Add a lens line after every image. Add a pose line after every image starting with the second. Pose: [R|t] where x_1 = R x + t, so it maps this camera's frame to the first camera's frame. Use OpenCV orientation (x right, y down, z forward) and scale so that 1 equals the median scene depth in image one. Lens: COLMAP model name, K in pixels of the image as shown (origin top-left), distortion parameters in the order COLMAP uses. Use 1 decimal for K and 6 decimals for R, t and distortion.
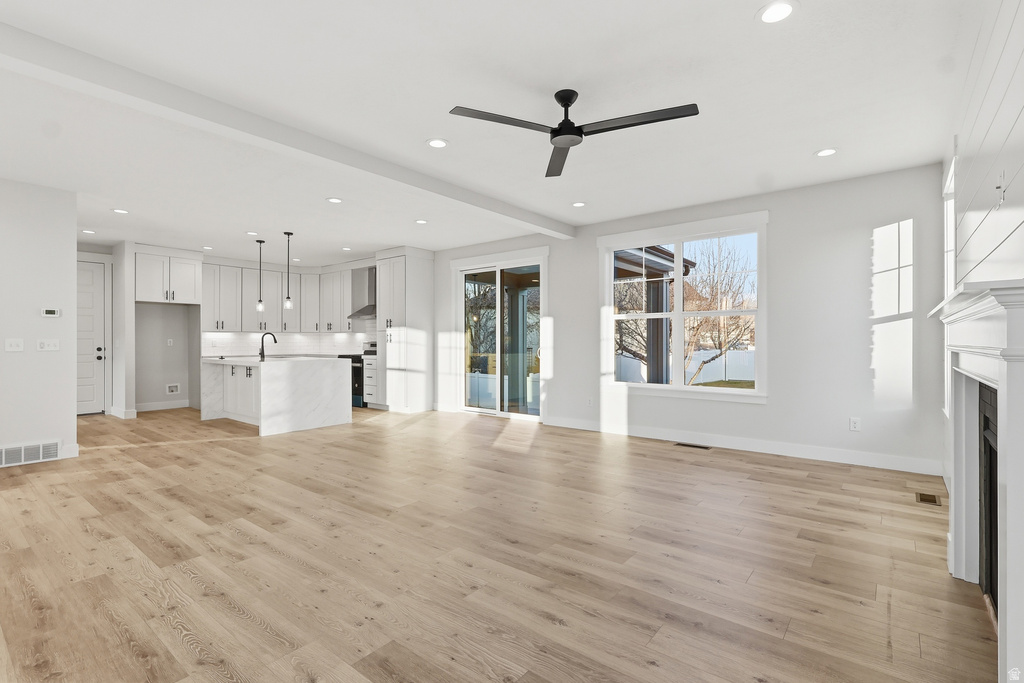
lens RADIAL K [[475.8, 0, 512.6], [0, 475.8, 342.5], [0, 0, 1]] dist [-0.002669, -0.000460]
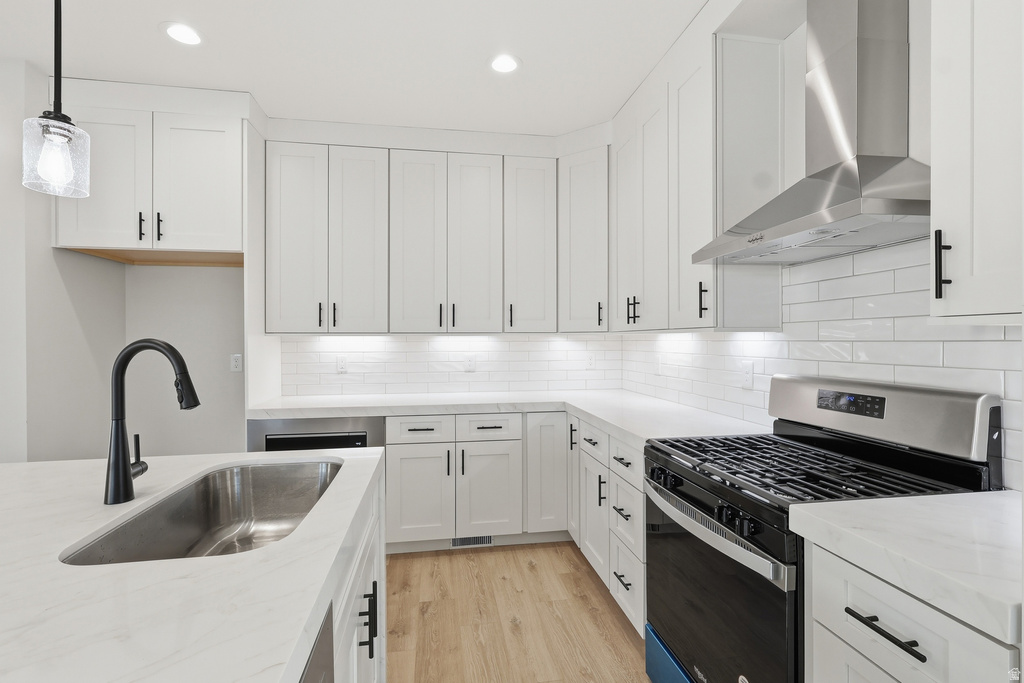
lens RADIAL K [[475.8, 0, 511.8], [0, 475.8, 341.0], [0, 0, 1]] dist [-0.002669, -0.000460]
pose [[0.740263, 0.000219, -0.672317, -0.291448], [0.000793, 0.999999, 0.001199, -0.018345], [0.672317, -0.001421, 0.740262, 0.868332]]
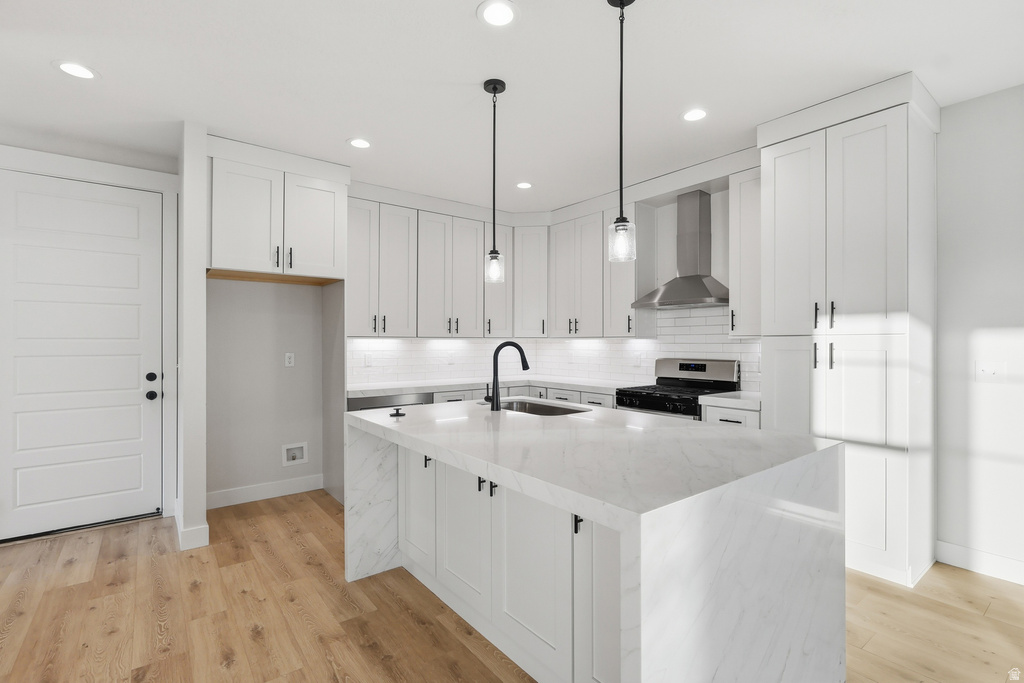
lens RADIAL K [[475.8, 0, 509.6], [0, 475.8, 341.5], [0, 0, 1]] dist [-0.002669, -0.000460]
pose [[0.969328, 0.000850, -0.245771, -0.380590], [-0.002195, 0.999984, -0.005202, -0.016867], [0.245762, 0.005582, 0.969314, 0.580603]]
